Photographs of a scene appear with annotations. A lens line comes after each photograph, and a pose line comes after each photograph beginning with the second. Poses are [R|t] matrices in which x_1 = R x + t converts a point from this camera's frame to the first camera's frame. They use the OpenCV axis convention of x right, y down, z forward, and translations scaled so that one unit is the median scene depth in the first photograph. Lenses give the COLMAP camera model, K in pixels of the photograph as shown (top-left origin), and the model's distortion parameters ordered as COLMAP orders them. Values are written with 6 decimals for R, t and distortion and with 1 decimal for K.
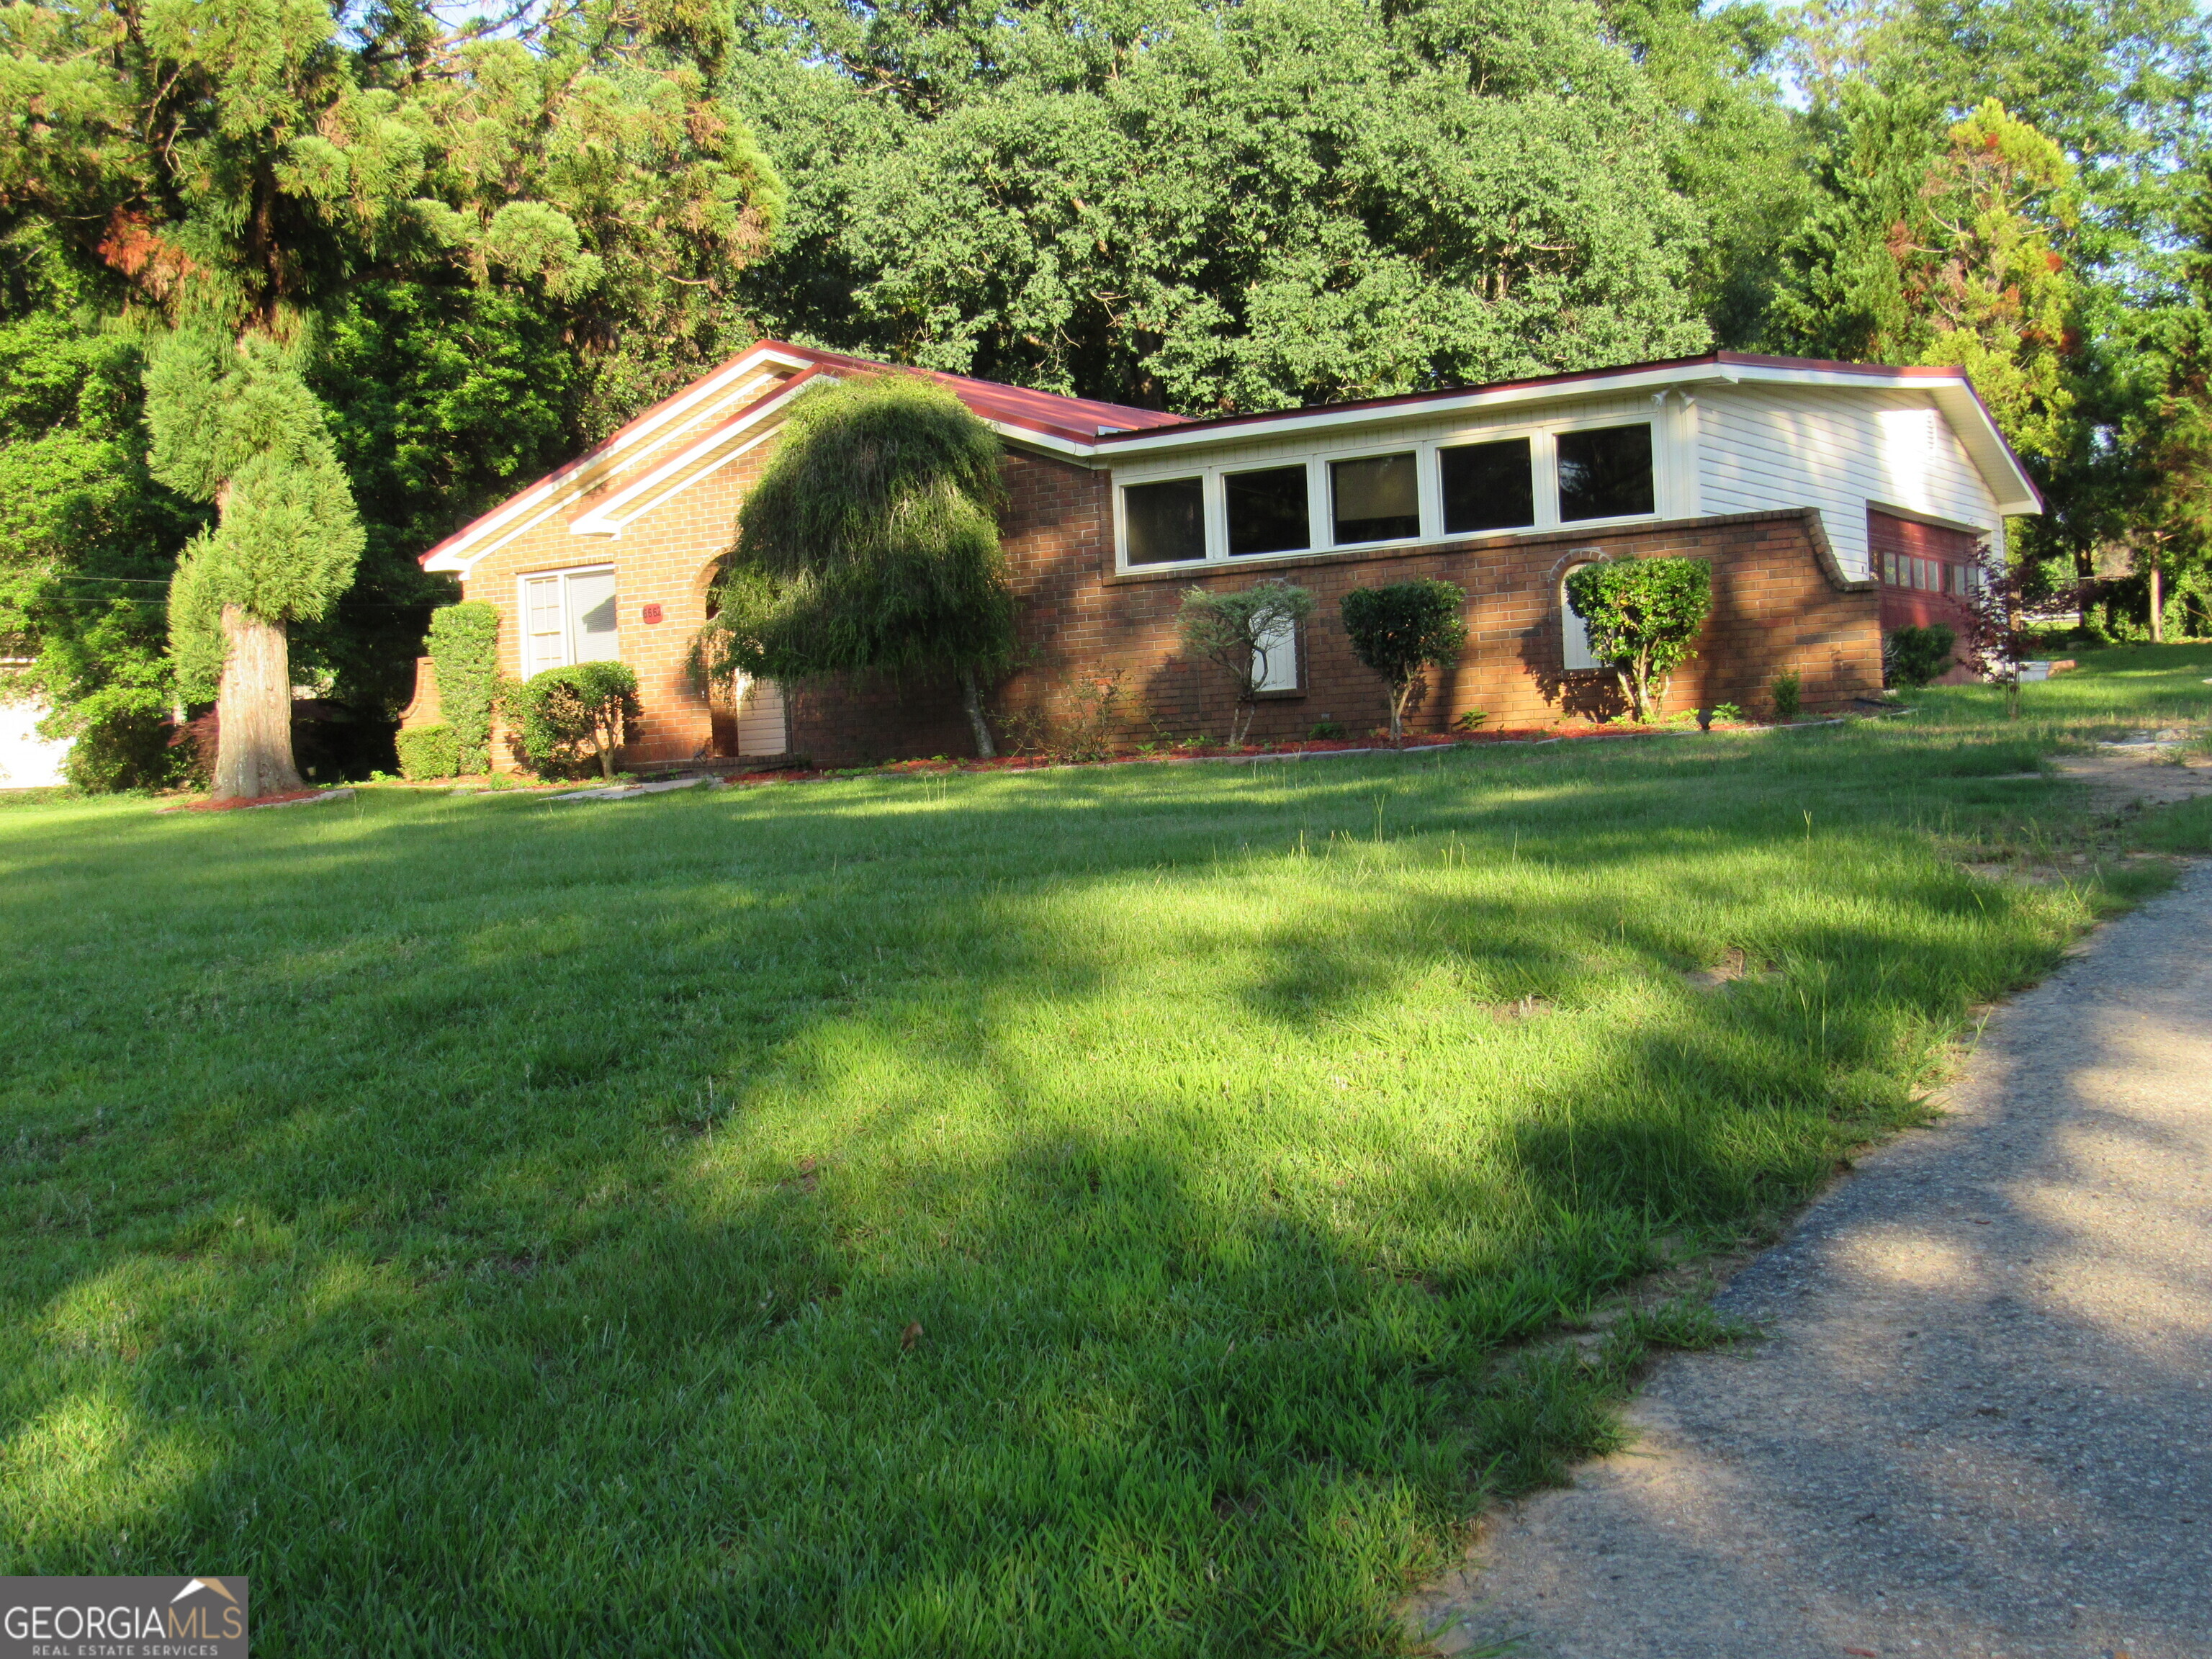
lens RADIAL K [[2676.2, 0, 1124.0], [0, 2676.2, 806.6], [0, 0, 1]] dist [-0.053006, 0.000000]
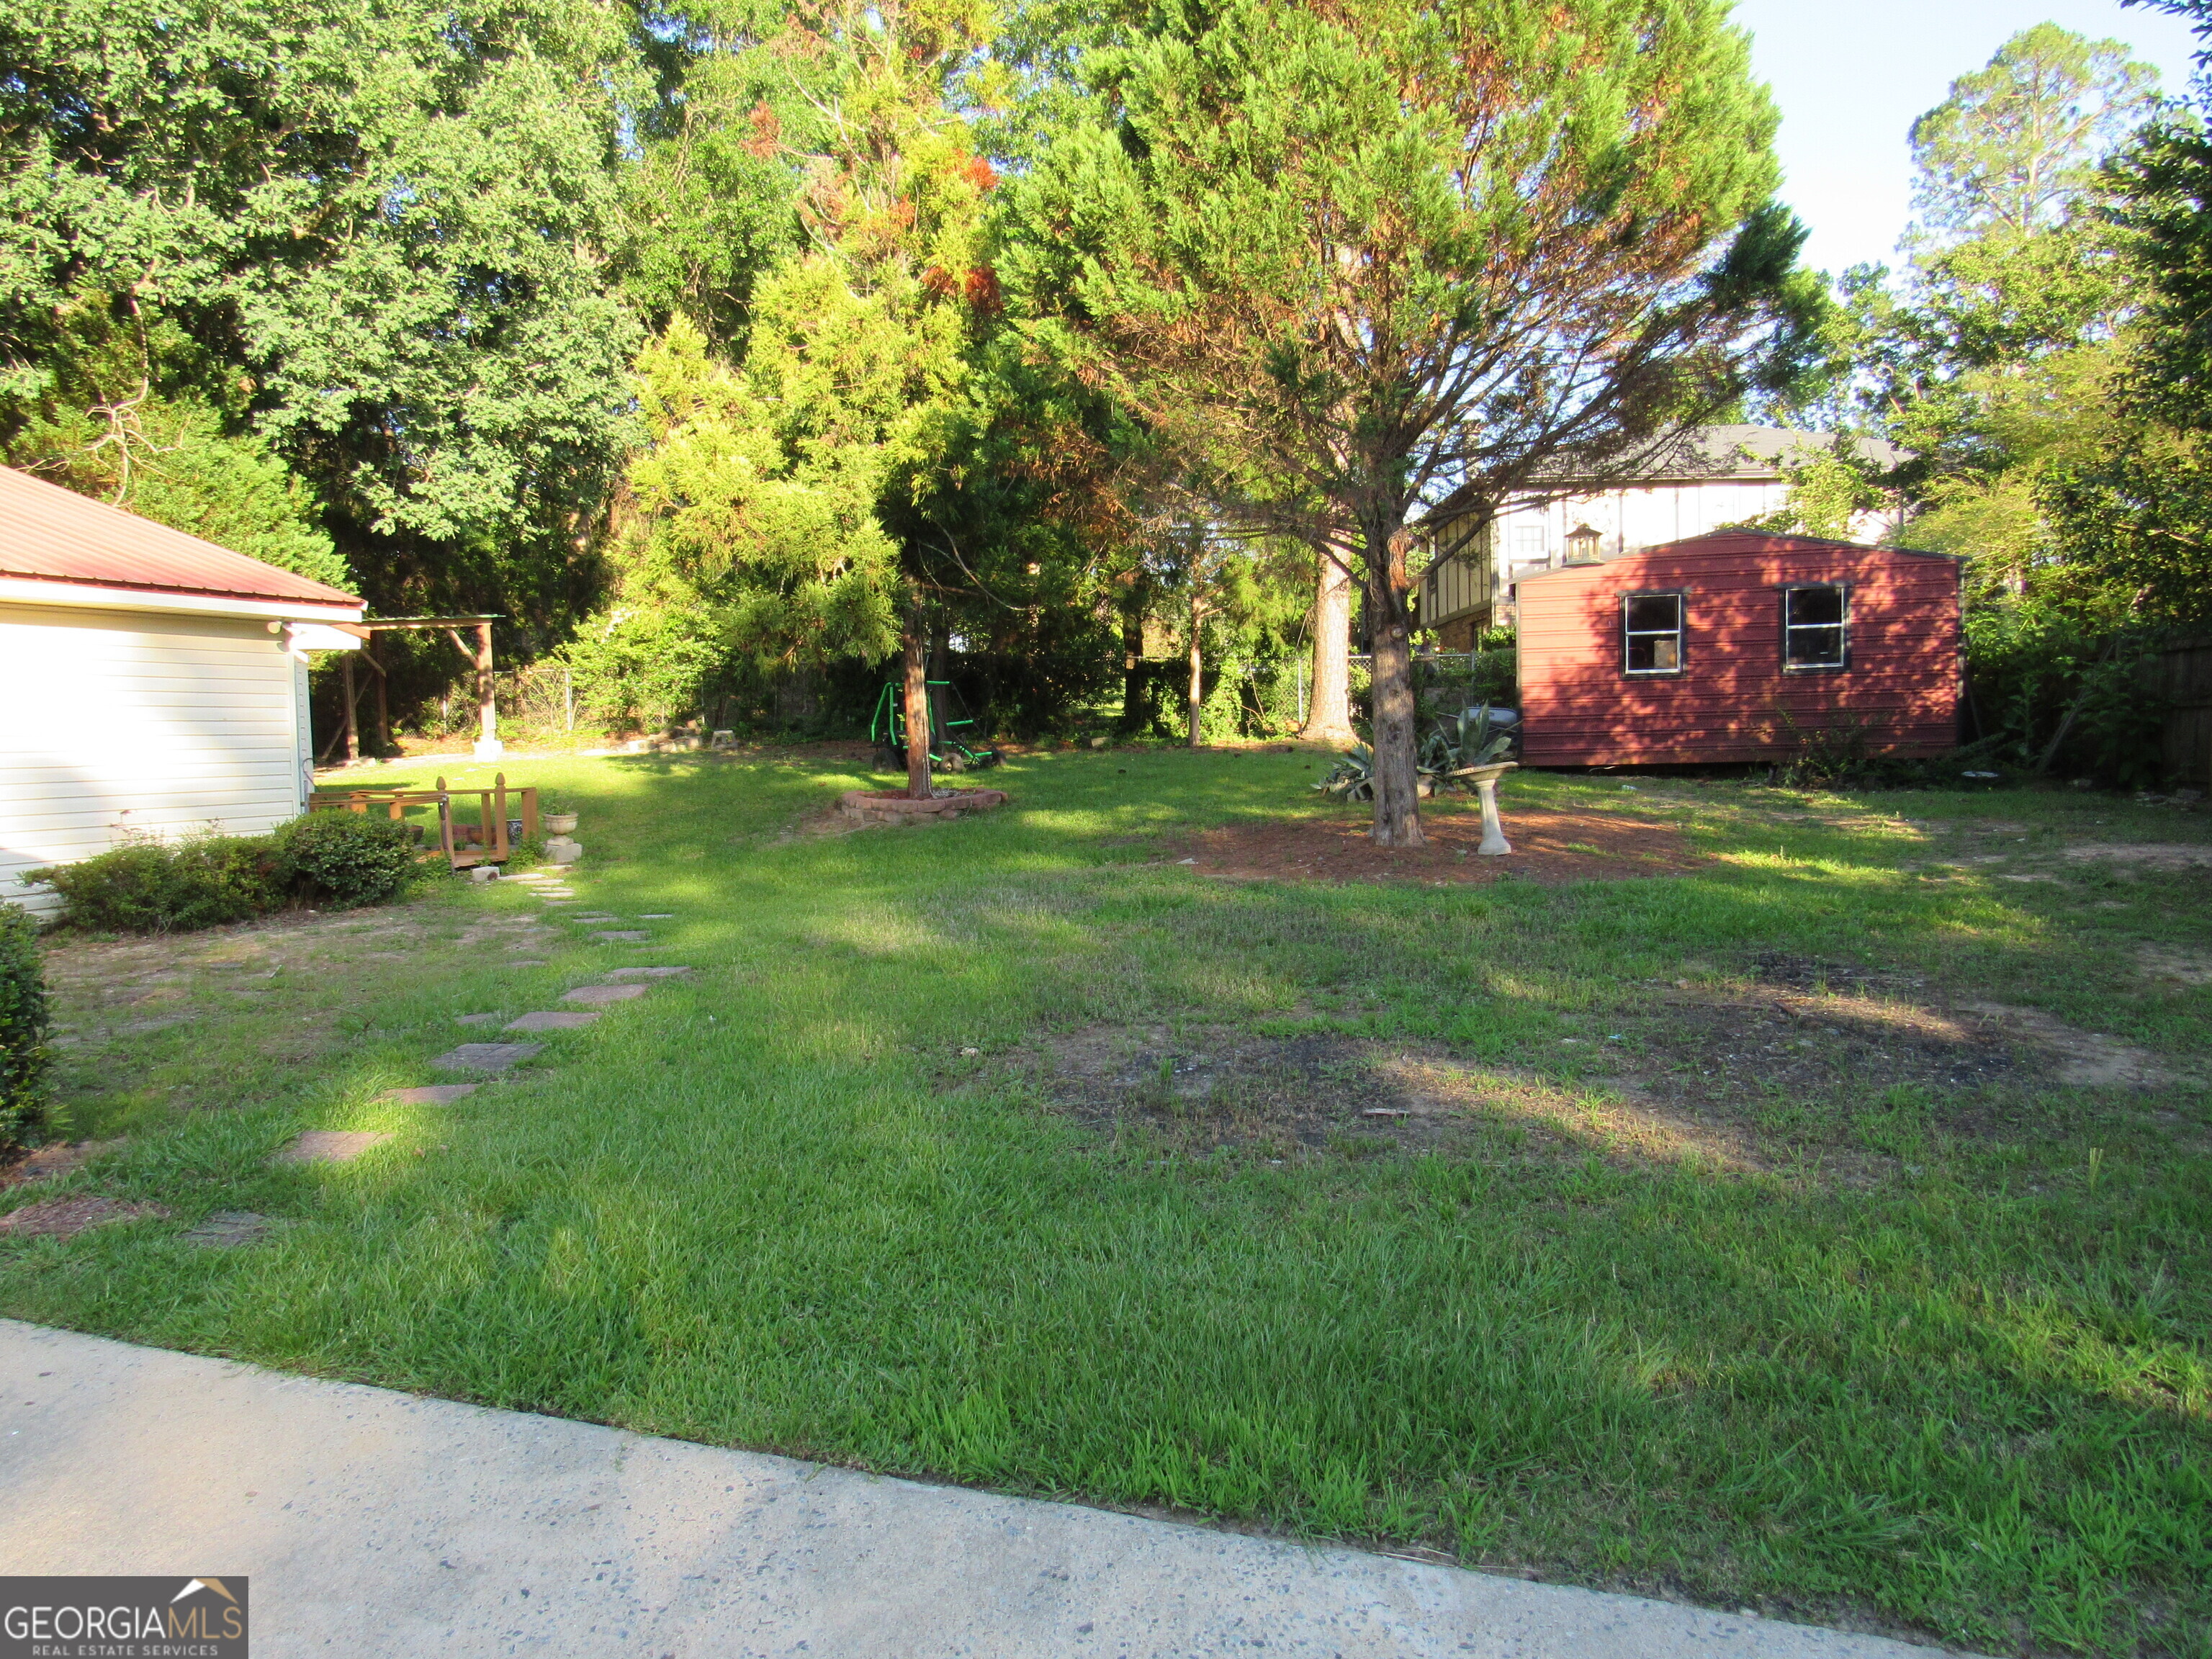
lens RADIAL K [[1583.8, 0, 1114.0], [0, 1583.8, 812.2], [0, 0, 1]] dist [-0.030720, 0.014575]
pose [[0.978565, 0.014954, 0.205396, 0.447502], [-0.021875, 0.999265, 0.031464, -0.092359], [-0.204774, -0.035282, 0.978173, 0.898415]]
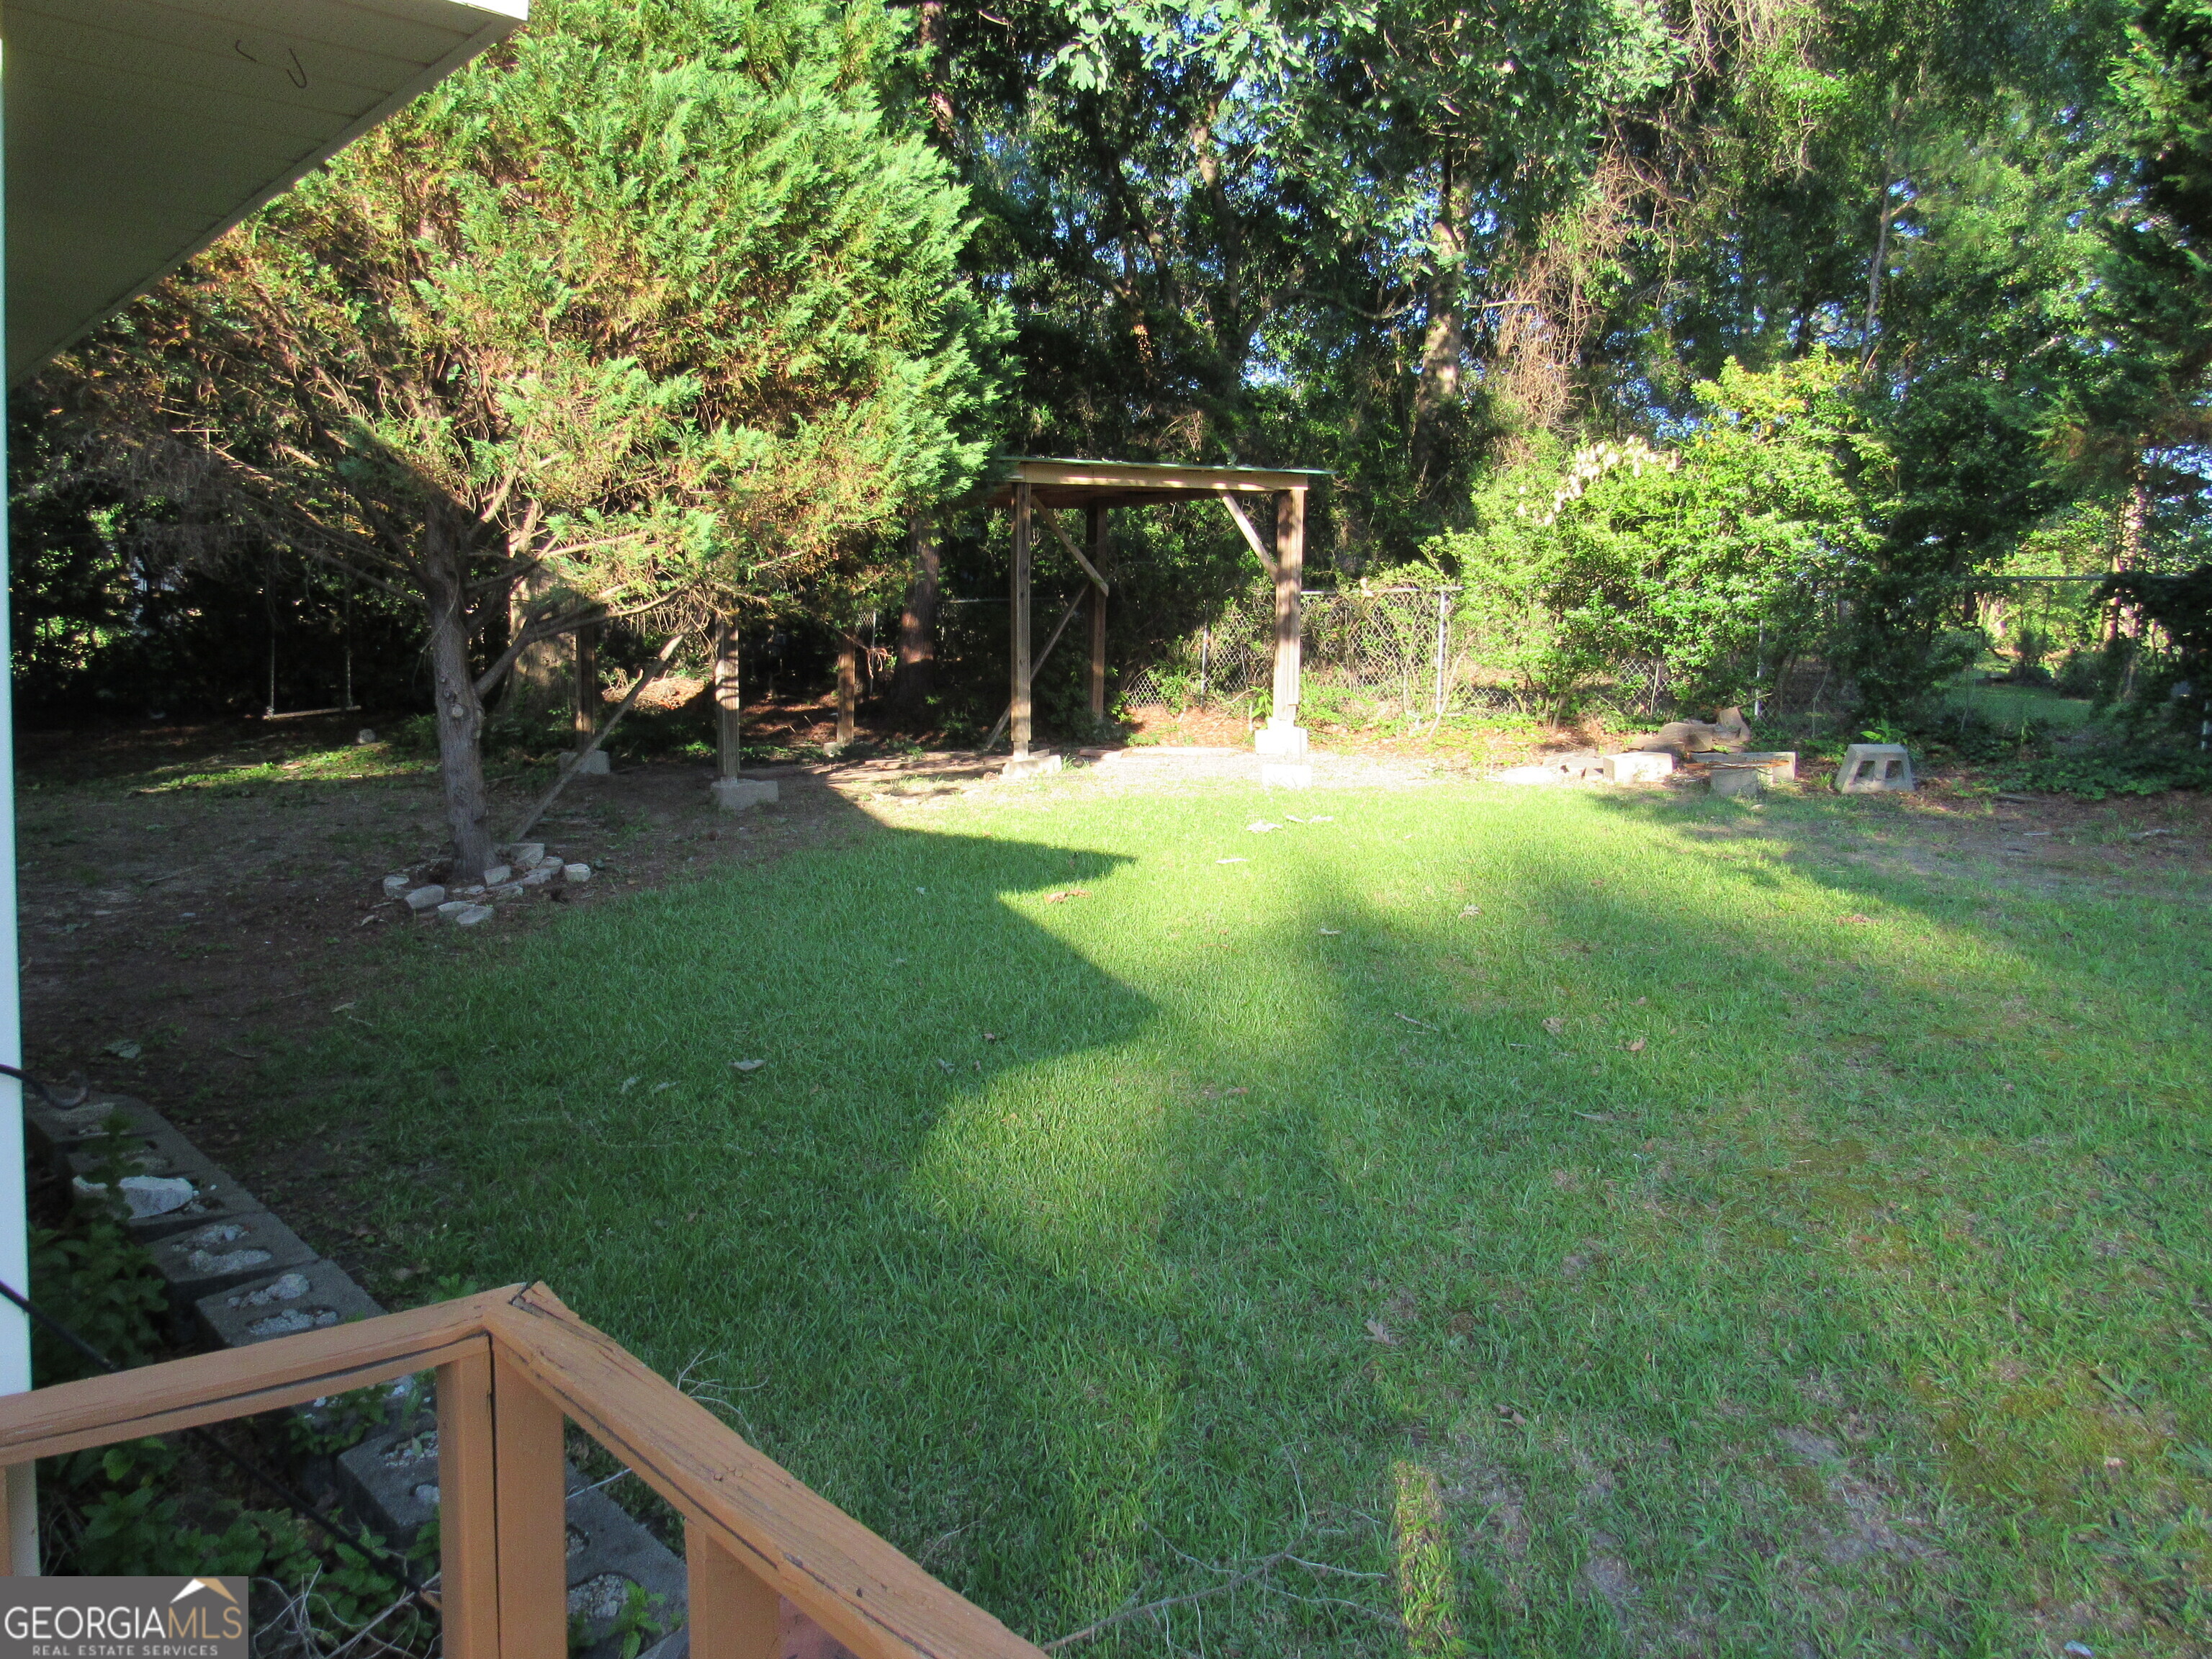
lens RADIAL K [[1583.8, 0, 1115.1], [0, 1583.8, 812.2], [0, 0, 1]] dist [-0.030720, 0.014575]
pose [[0.965403, 0.098124, -0.241595, 0.337915], [-0.080094, 0.993294, 0.083377, -0.106103], [0.248156, -0.061142, 0.966789, 1.449687]]
